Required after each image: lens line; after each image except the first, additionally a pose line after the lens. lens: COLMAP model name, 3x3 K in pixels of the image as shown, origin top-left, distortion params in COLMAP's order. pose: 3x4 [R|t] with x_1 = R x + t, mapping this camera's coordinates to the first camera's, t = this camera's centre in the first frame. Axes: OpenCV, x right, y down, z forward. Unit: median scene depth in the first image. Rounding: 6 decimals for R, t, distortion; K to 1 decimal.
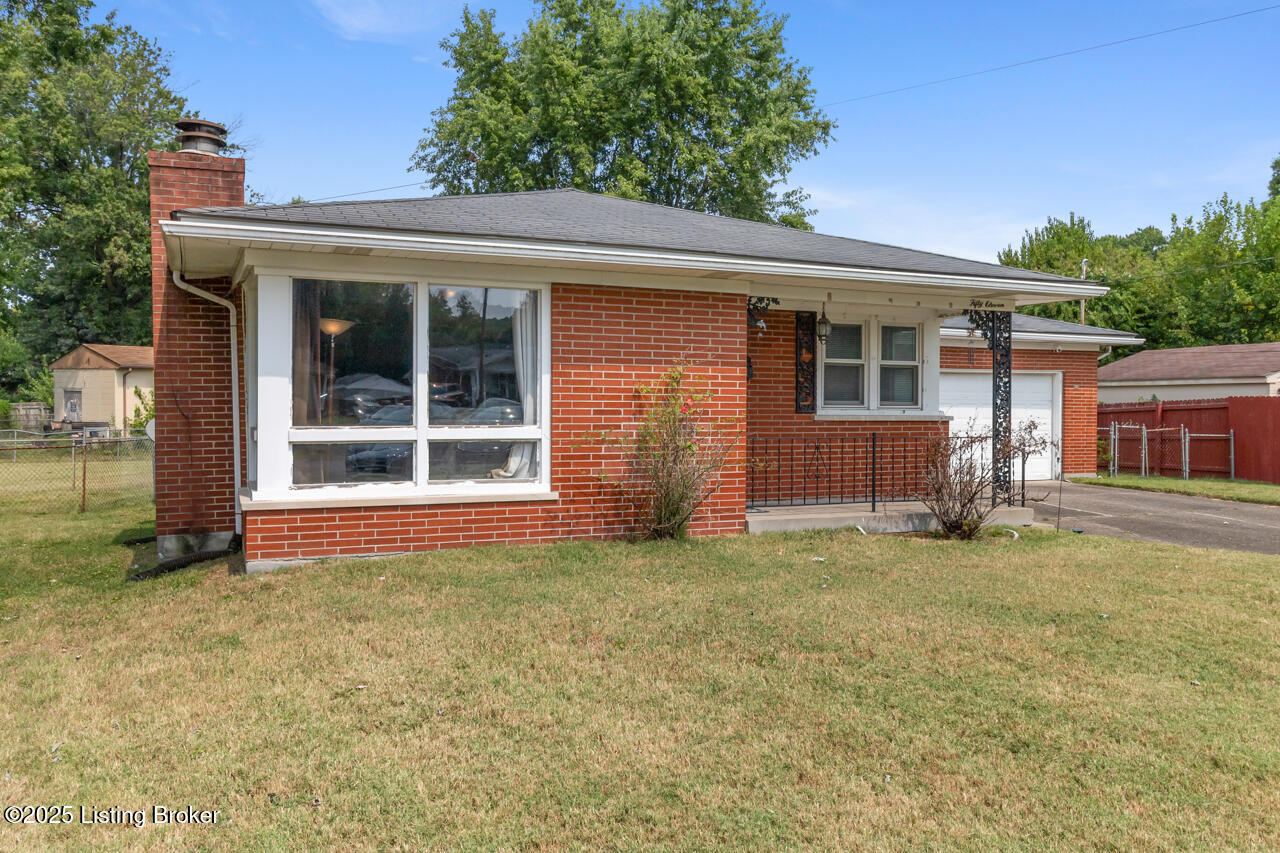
lens RADIAL K [[1004.0, 0, 667.0], [0, 1004.0, 394.6], [0, 0, 1]] dist [0.000268, 0.004455]
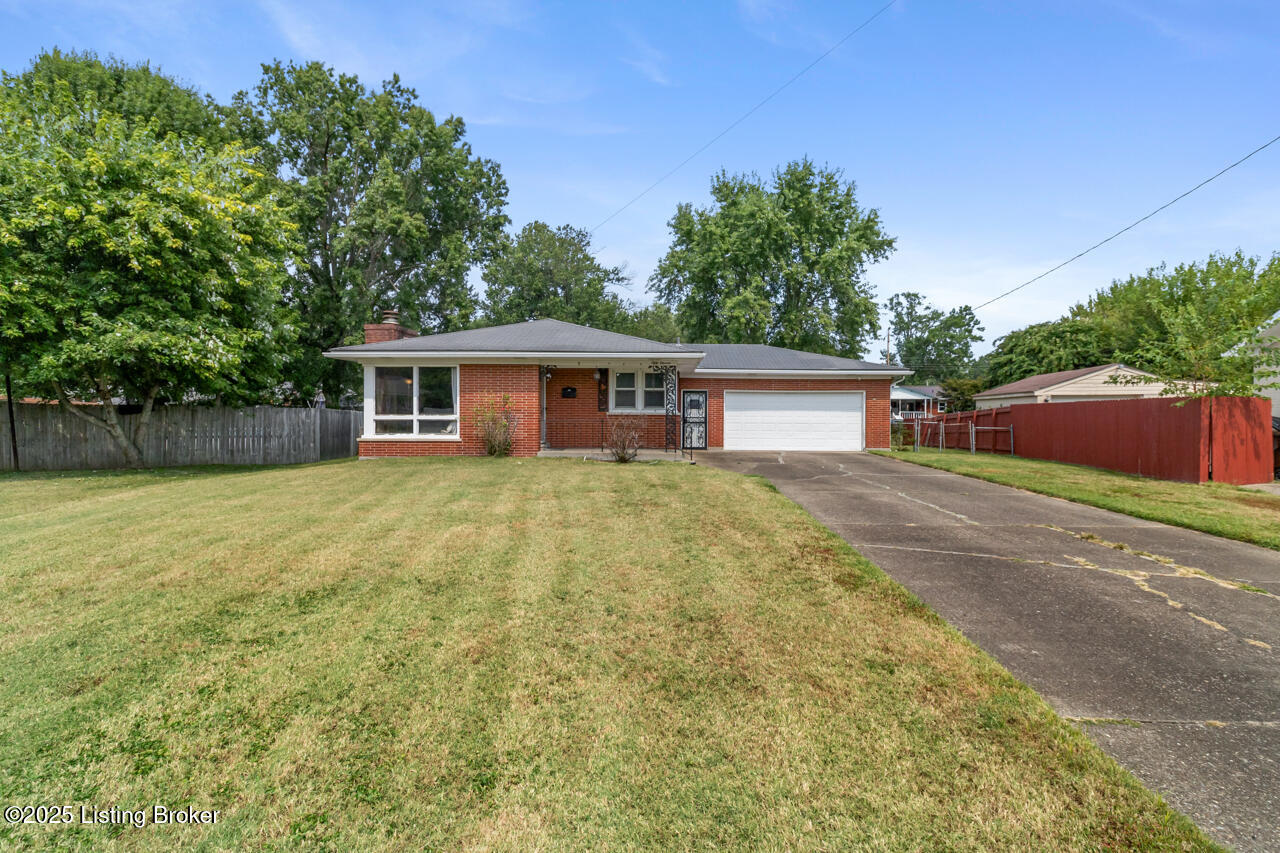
lens RADIAL K [[615.2, 0, 658.6], [0, 615.2, 407.0], [0, 0, 1]] dist [-0.000493, -0.004671]
pose [[0.908710, -0.005144, -0.417397, 0.972486], [0.004149, 0.999986, -0.003292, 0.014997], [0.417408, 0.001260, 0.908718, -0.287126]]
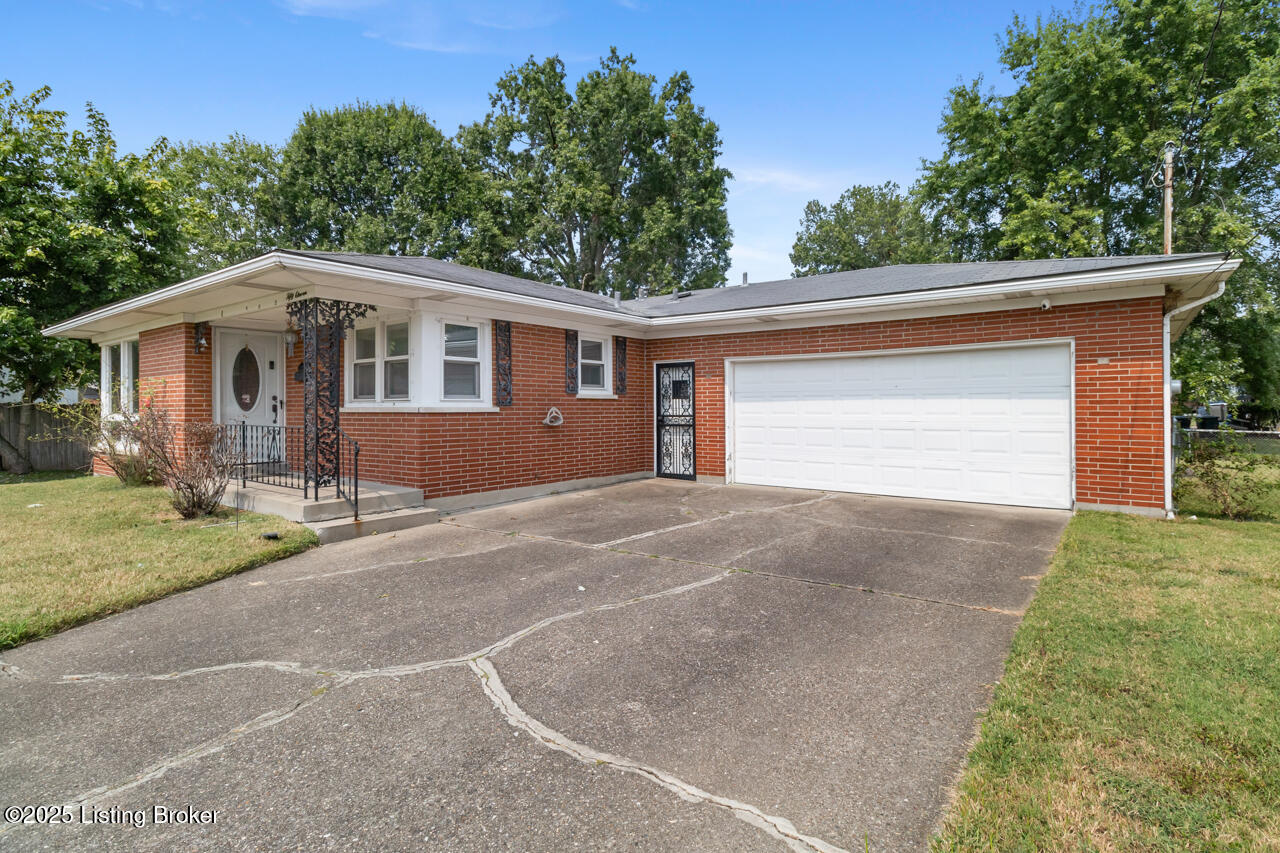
lens RADIAL K [[615.2, 0, 667.0], [0, 615.2, 410.7], [0, 0, 1]] dist [-0.000493, -0.004671]
pose [[0.503176, -0.003689, -0.864176, 1.128563], [0.015973, 0.999860, 0.005032, 0.030577], [0.864036, -0.016335, 0.503164, 1.102525]]
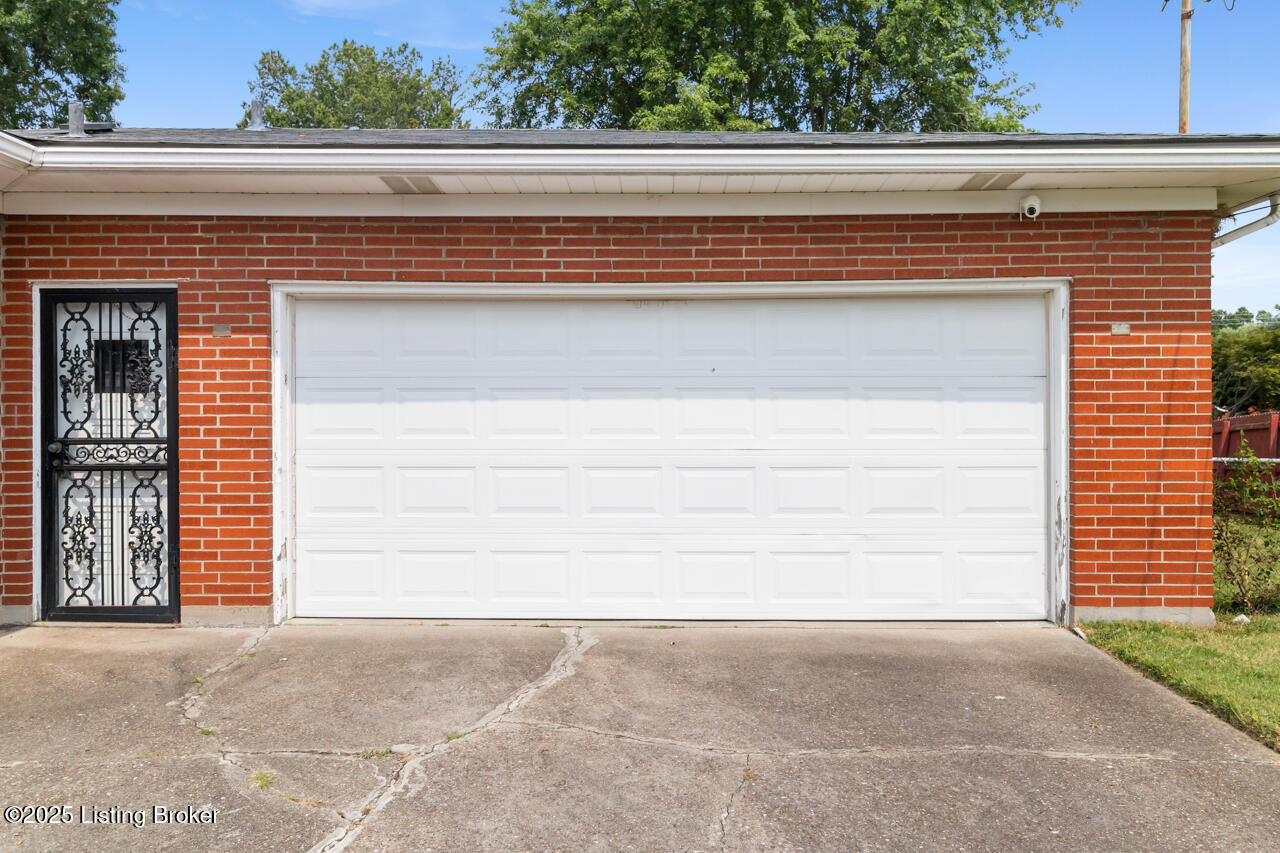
lens RADIAL K [[1004.0, 0, 646.9], [0, 1004.0, 417.0], [0, 0, 1]] dist [0.000268, 0.004455]
pose [[0.906603, -0.006605, -0.421933, 0.767390], [0.011468, 0.999894, 0.008990, 0.028864], [0.421829, -0.012989, 0.906582, 1.237425]]
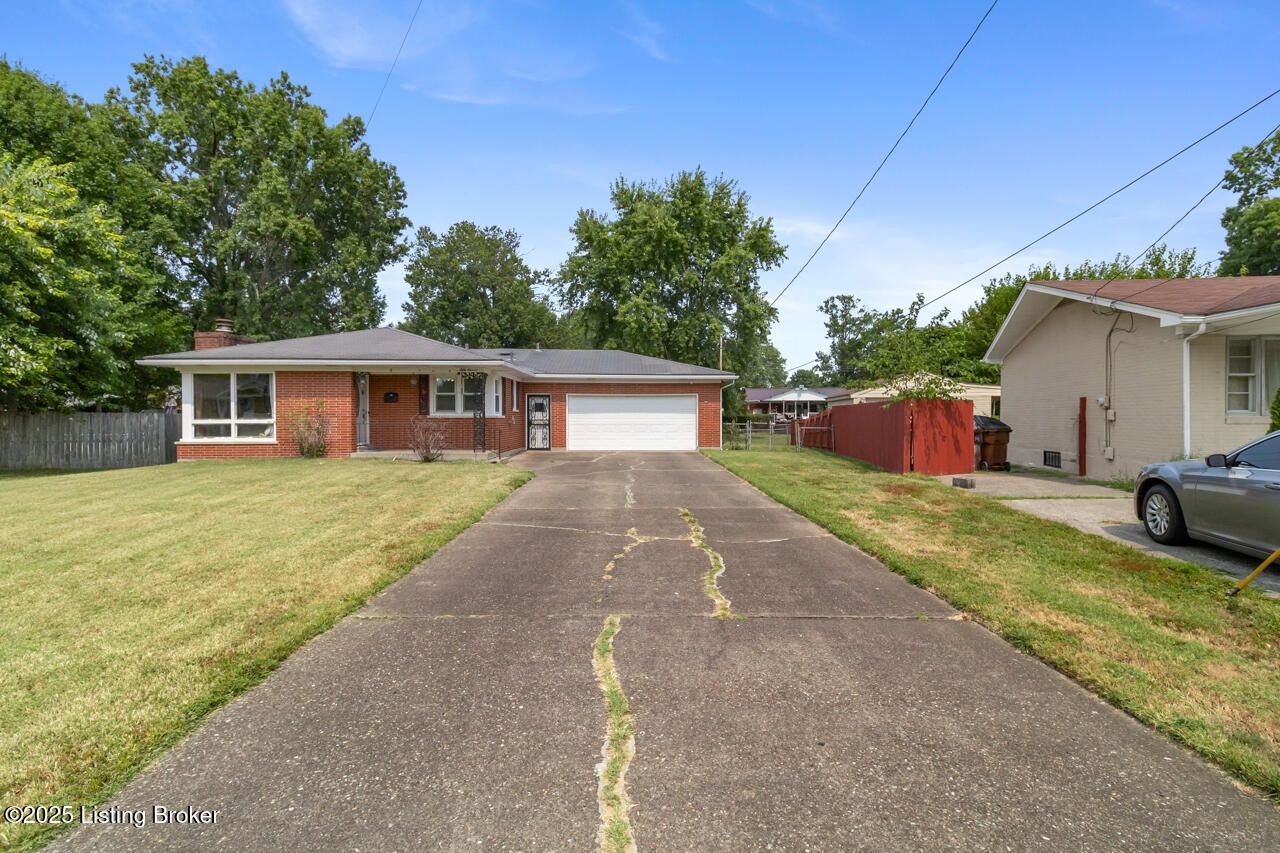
lens RADIAL K [[615.2, 0, 664.2], [0, 615.2, 428.4], [0, 0, 1]] dist [-0.000493, -0.004671]
pose [[0.937961, 0.001664, -0.346736, 1.413814], [0.009349, 0.999504, 0.030086, 0.013039], [0.346614, -0.031461, 0.937480, -0.280034]]
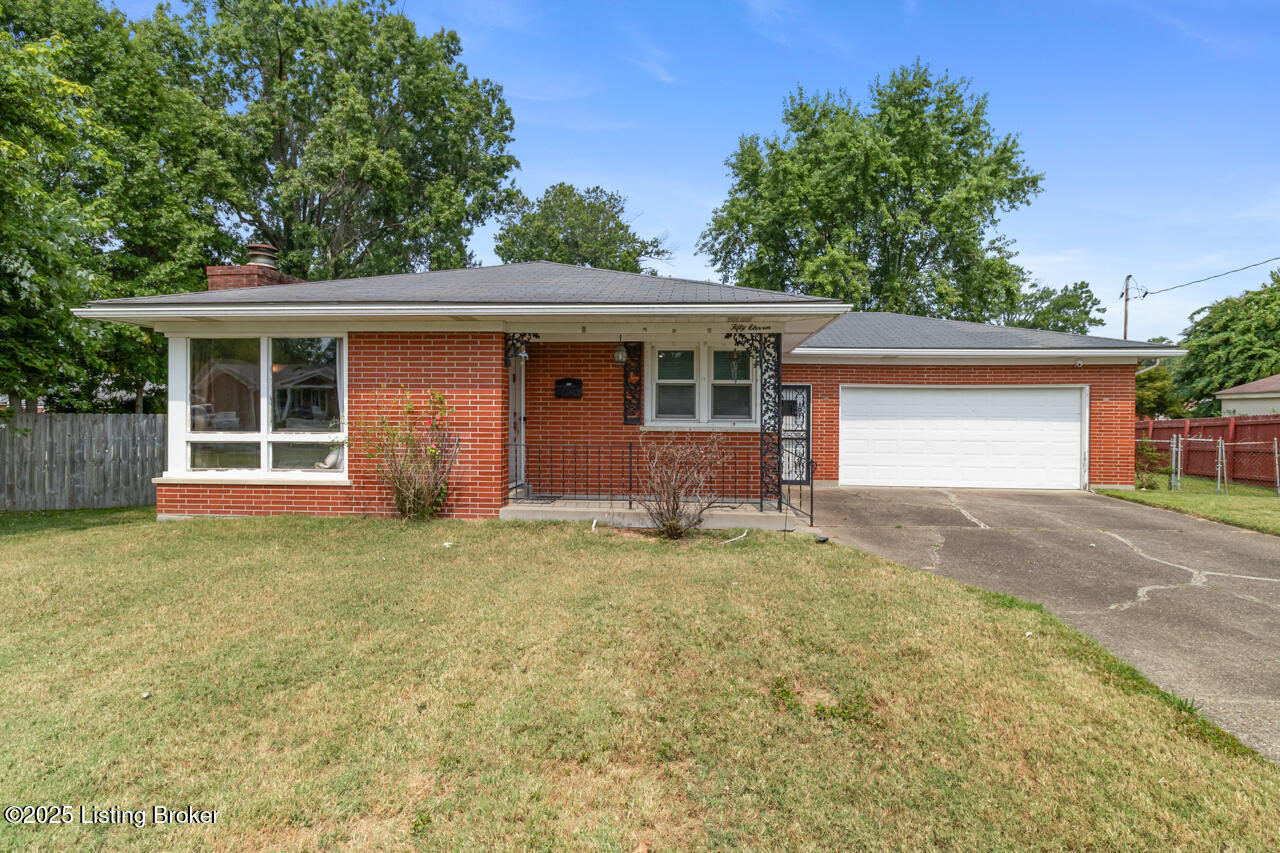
lens RADIAL K [[685.2, 0, 659.9], [0, 685.2, 416.6], [0, 0, 1]] dist [0.003881, 0.003587]
pose [[0.881192, 0.002840, -0.472750, 0.639040], [0.003832, 0.999906, 0.013151, -0.002844], [0.472743, -0.013400, 0.881098, 0.315288]]
